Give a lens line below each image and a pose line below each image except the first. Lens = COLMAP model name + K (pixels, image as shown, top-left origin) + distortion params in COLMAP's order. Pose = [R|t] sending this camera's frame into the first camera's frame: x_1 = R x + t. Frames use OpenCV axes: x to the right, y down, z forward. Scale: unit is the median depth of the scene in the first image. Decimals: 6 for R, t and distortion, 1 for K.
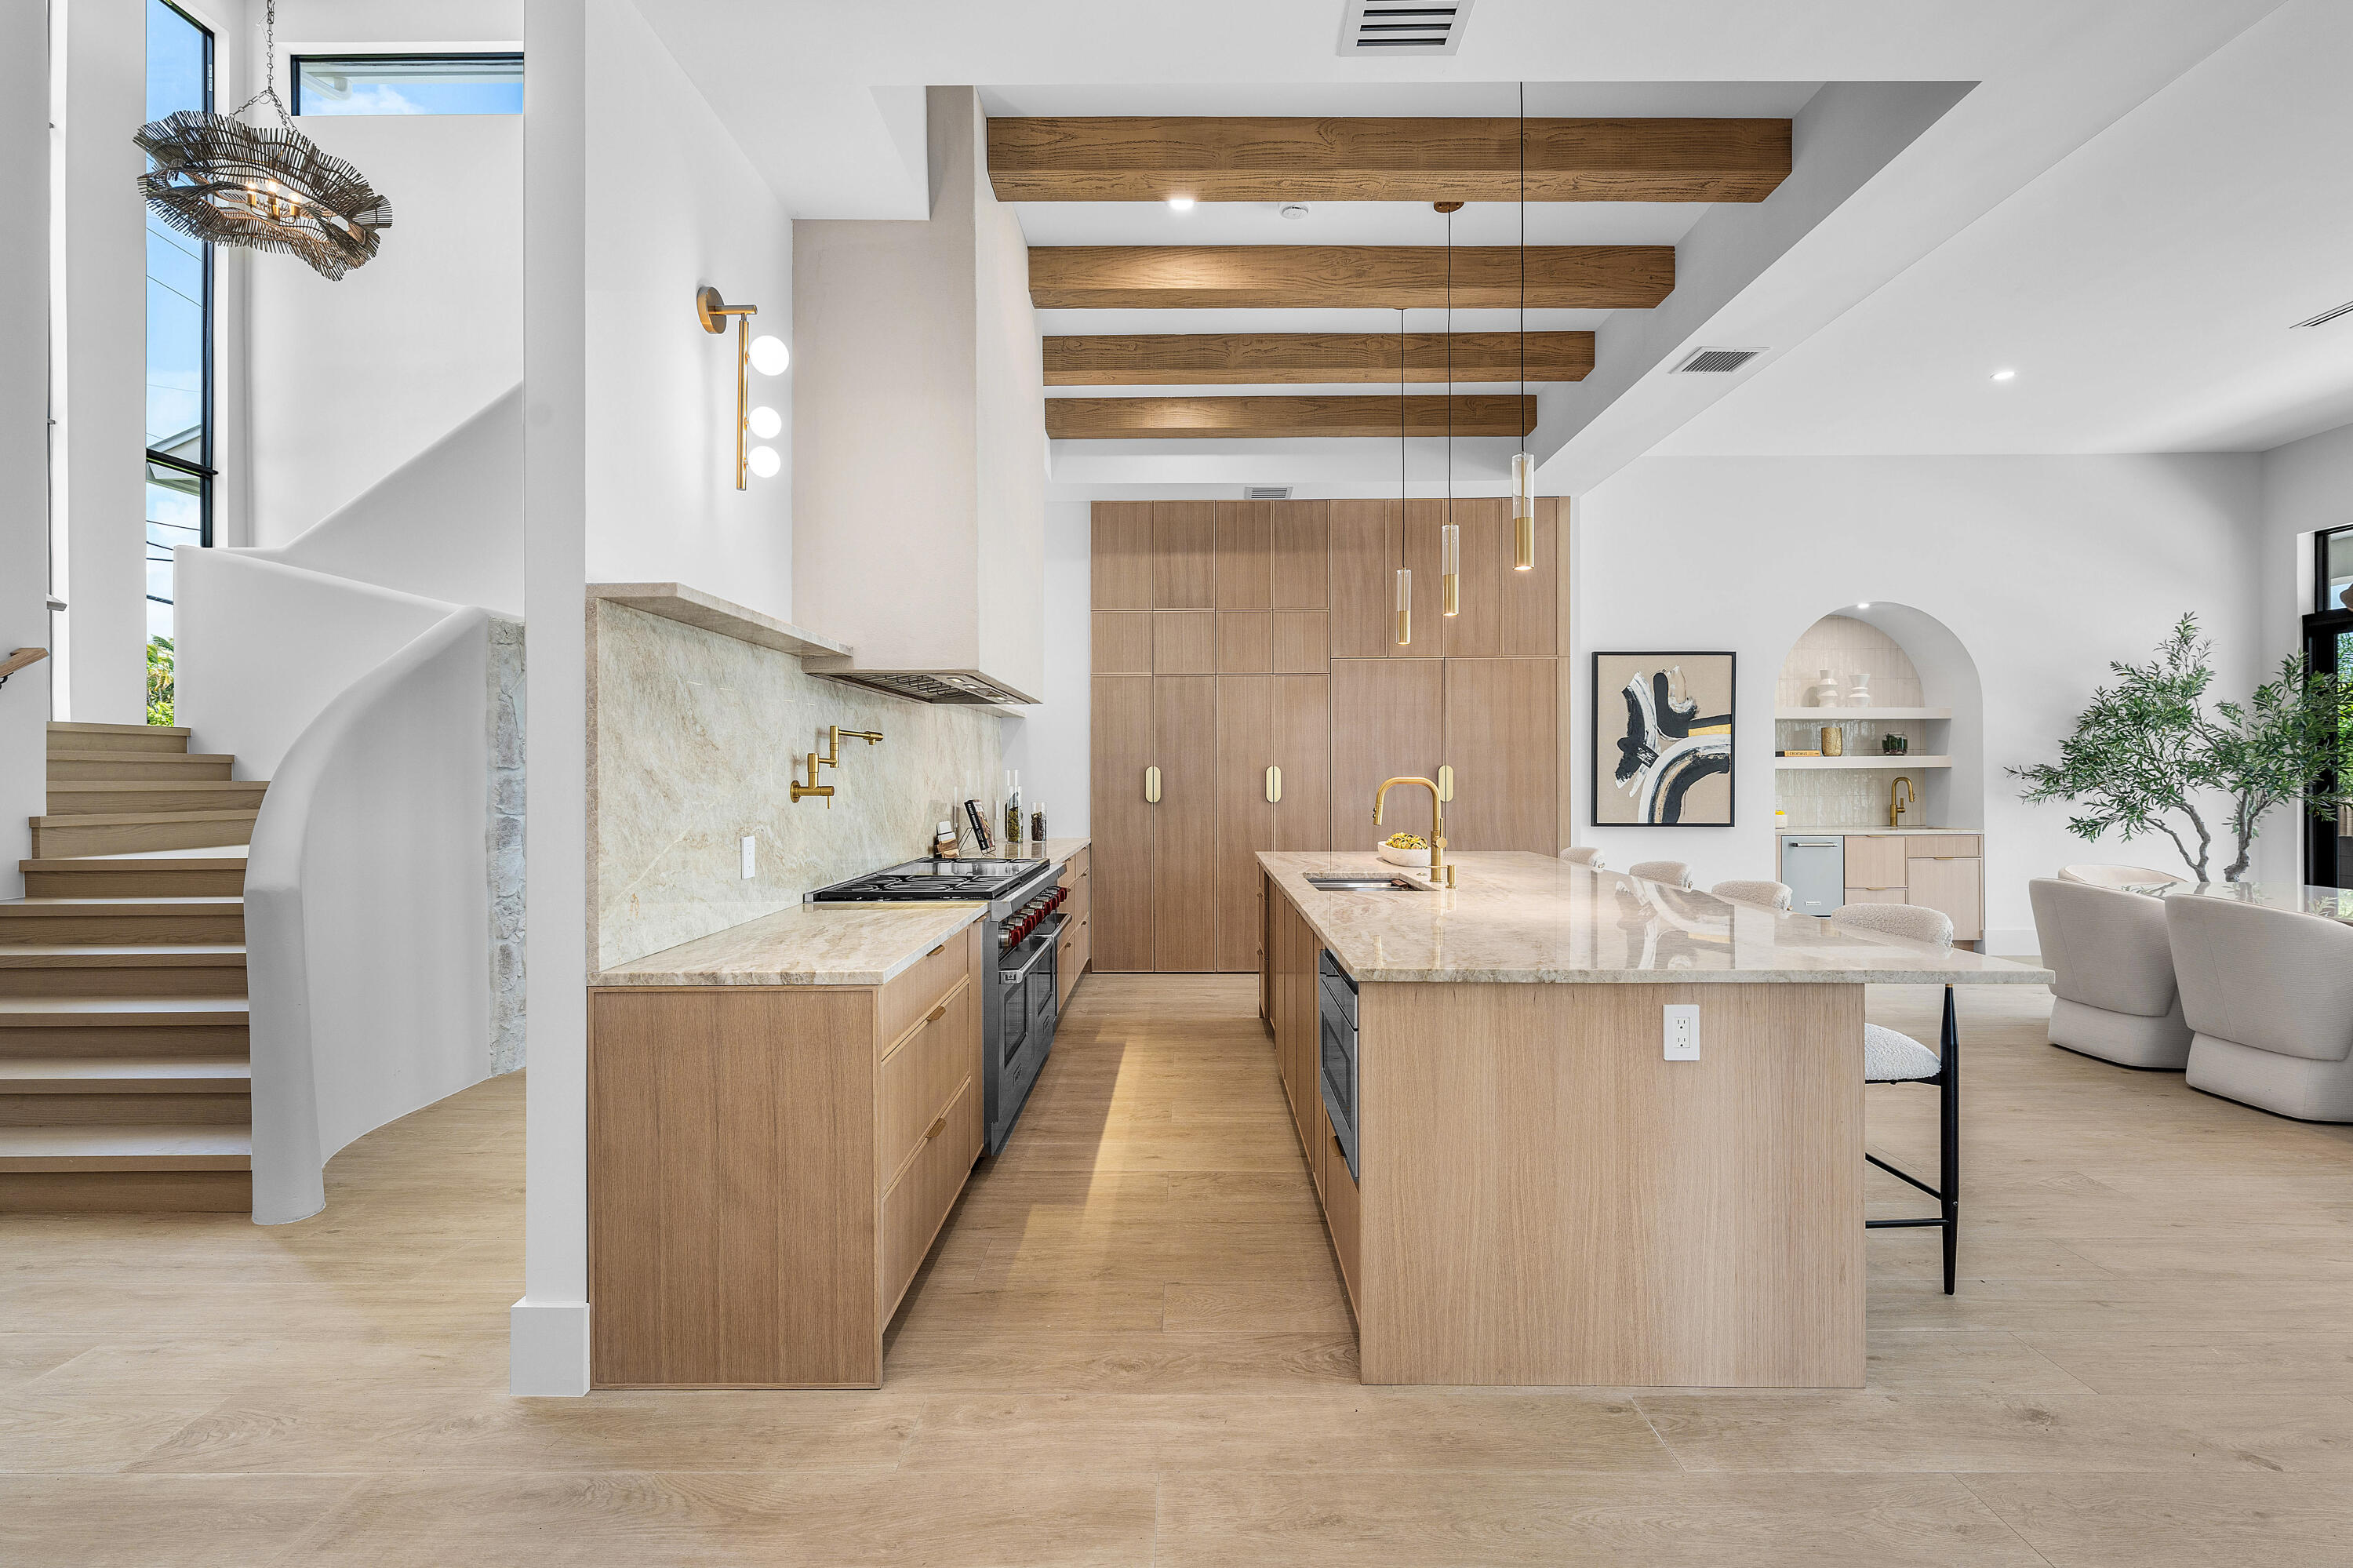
lens RADIAL K [[1030.2, 0, 1178.2], [0, 1030.2, 773.7], [0, 0, 1]] dist [-0.001310, 0.000101]
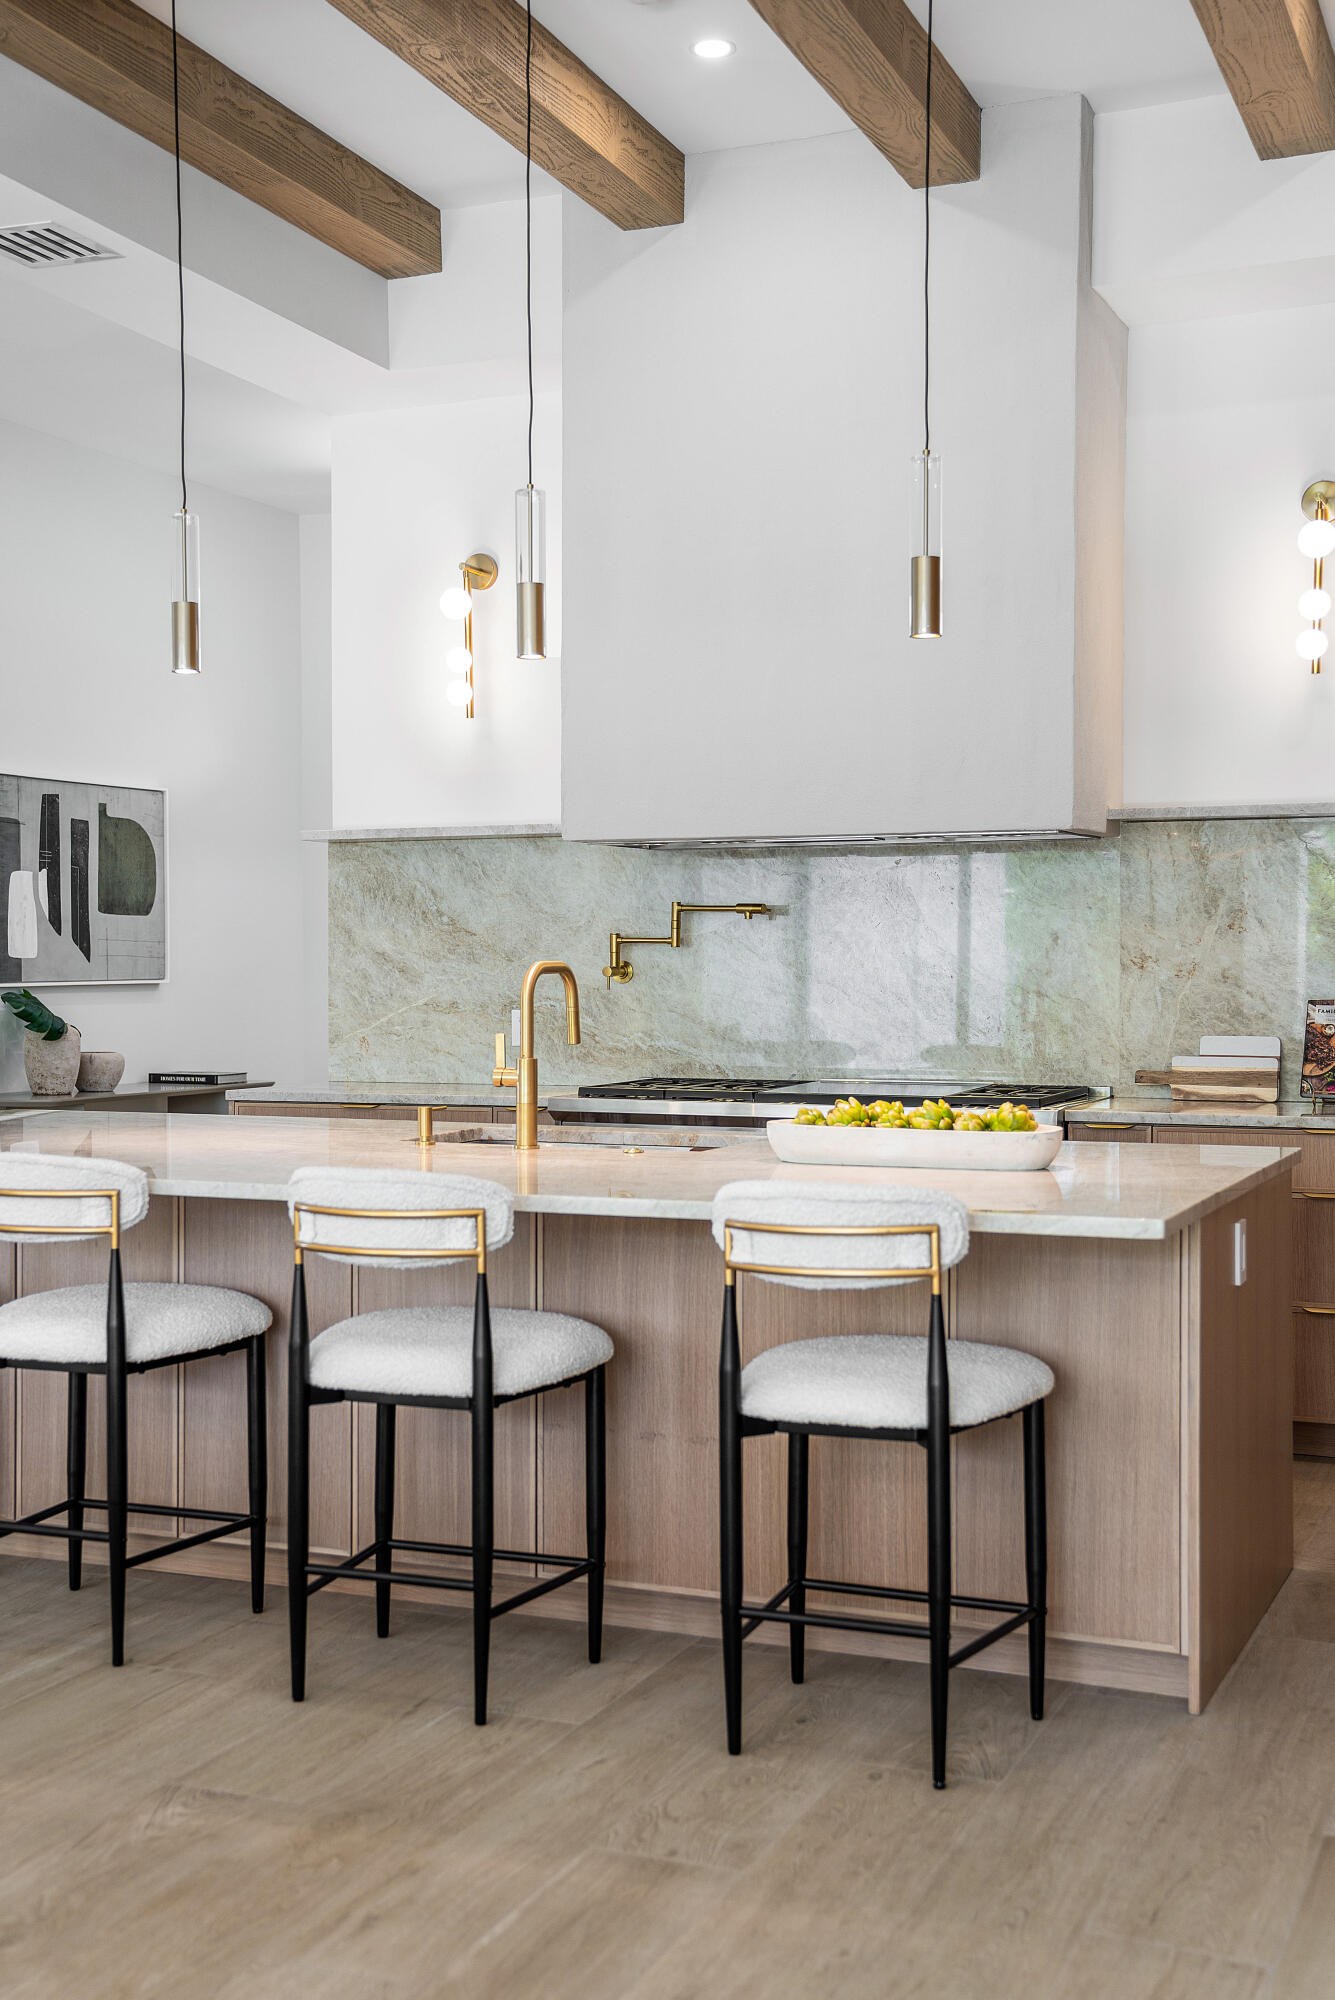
lens RADIAL K [[2327.7, 0, 659.0], [0, 2327.7, 953.1], [0, 0, 1]] dist [0.013634, 0.286736]
pose [[-0.383989, 0.001448, -0.923336, 0.824224], [0.004160, 0.999991, -0.000162, -0.000162], [0.923328, -0.003903, -0.383992, 0.924107]]
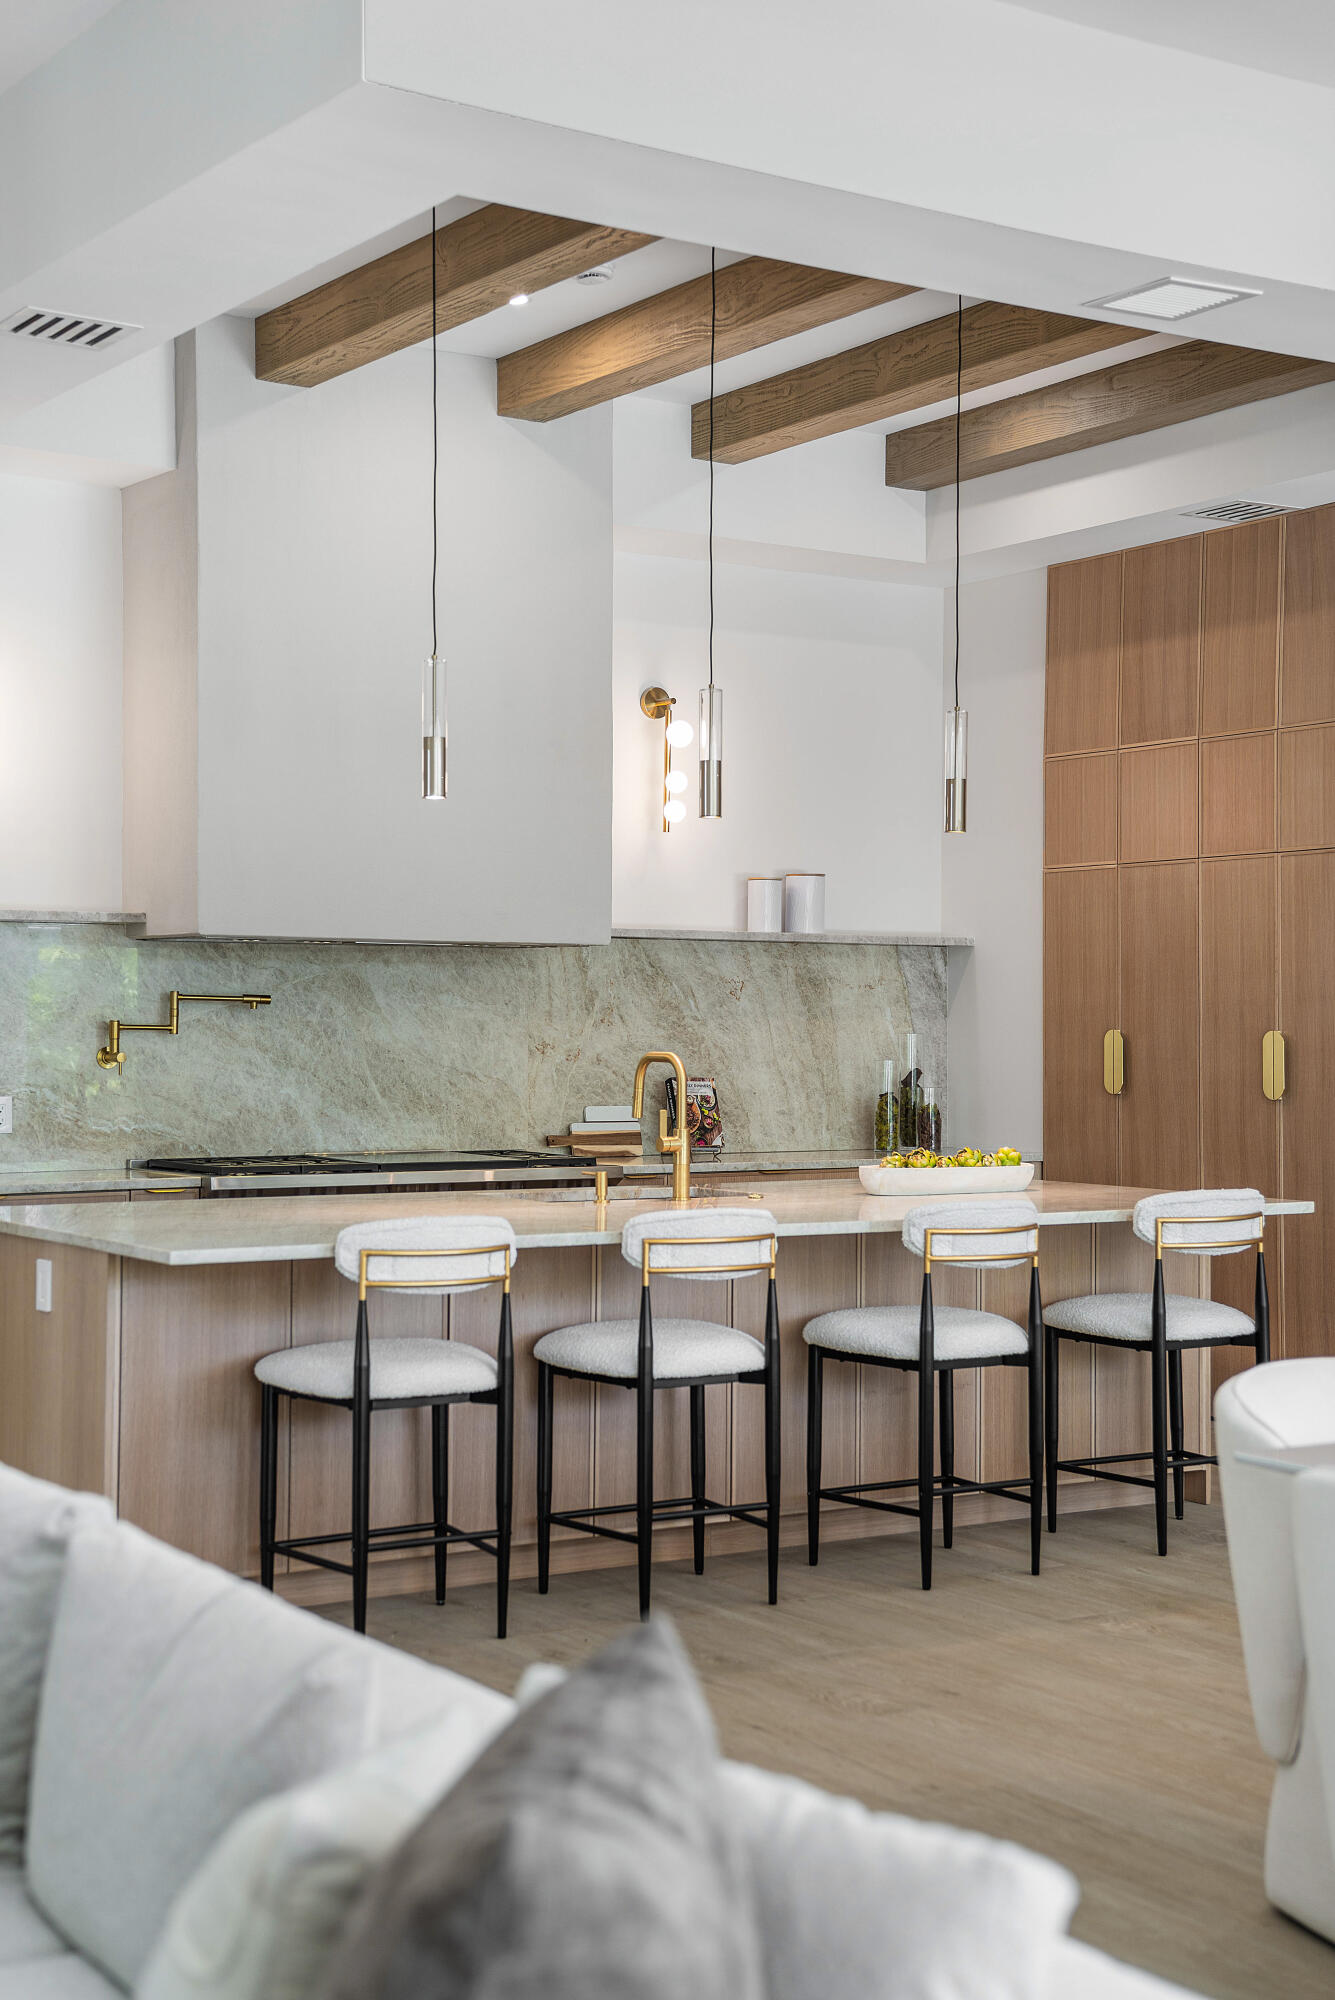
lens RADIAL K [[2731.5, 0, 657.8], [0, 2731.5, 1003.2], [0, 0, 1]] dist [0.168978, 0.010493]
pose [[0.555894, -0.002653, -0.831249, 1.070963], [-0.004910, 0.999967, -0.006475, -0.010681], [0.831239, 0.007681, 0.555863, -0.029900]]
